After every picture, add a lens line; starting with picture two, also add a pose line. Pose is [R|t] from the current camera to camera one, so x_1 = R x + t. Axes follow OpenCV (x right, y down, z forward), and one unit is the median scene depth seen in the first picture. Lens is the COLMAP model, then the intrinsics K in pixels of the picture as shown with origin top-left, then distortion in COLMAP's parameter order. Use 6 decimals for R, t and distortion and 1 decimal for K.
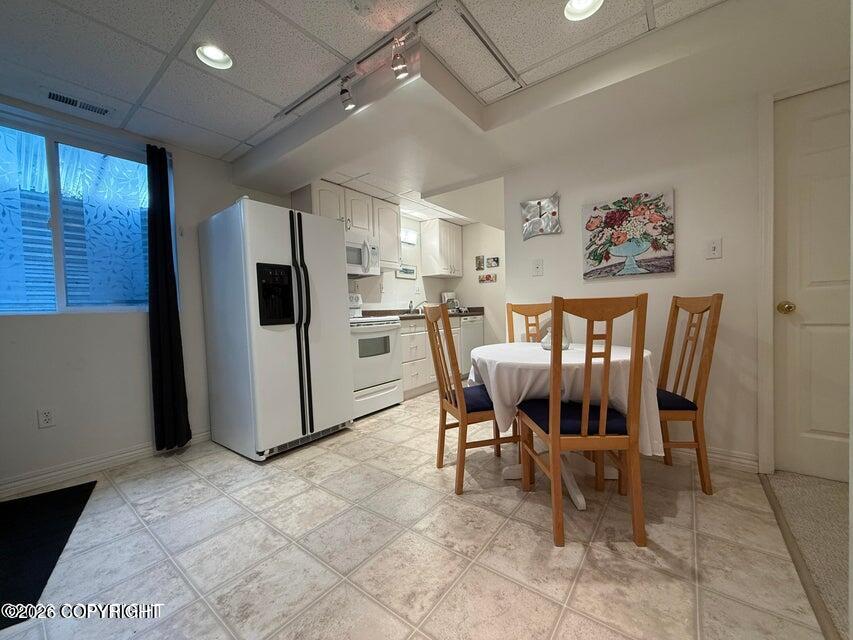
lens RADIAL K [[338.8, 0, 422.6], [0, 338.8, 322.1], [0, 0, 1]] dist [0.000882, -0.000115]
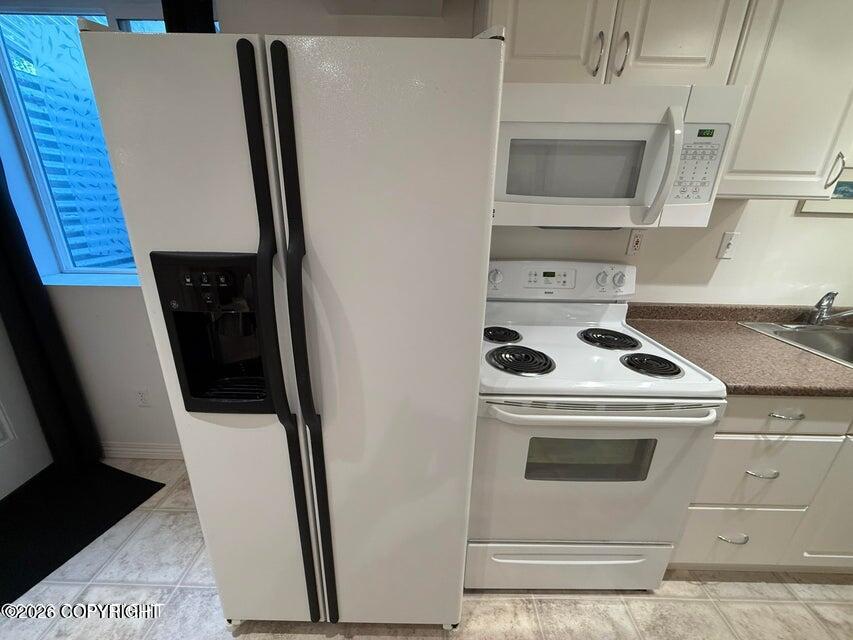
lens RADIAL K [[338.8, 0, 421.9], [0, 338.8, 321.1], [0, 0, 1]] dist [0.000882, -0.000115]
pose [[0.604577, 0.306879, -0.735059, -0.046419], [-0.065044, 0.938745, 0.338418, -0.229177], [0.793887, -0.156789, 0.587504, 0.945487]]
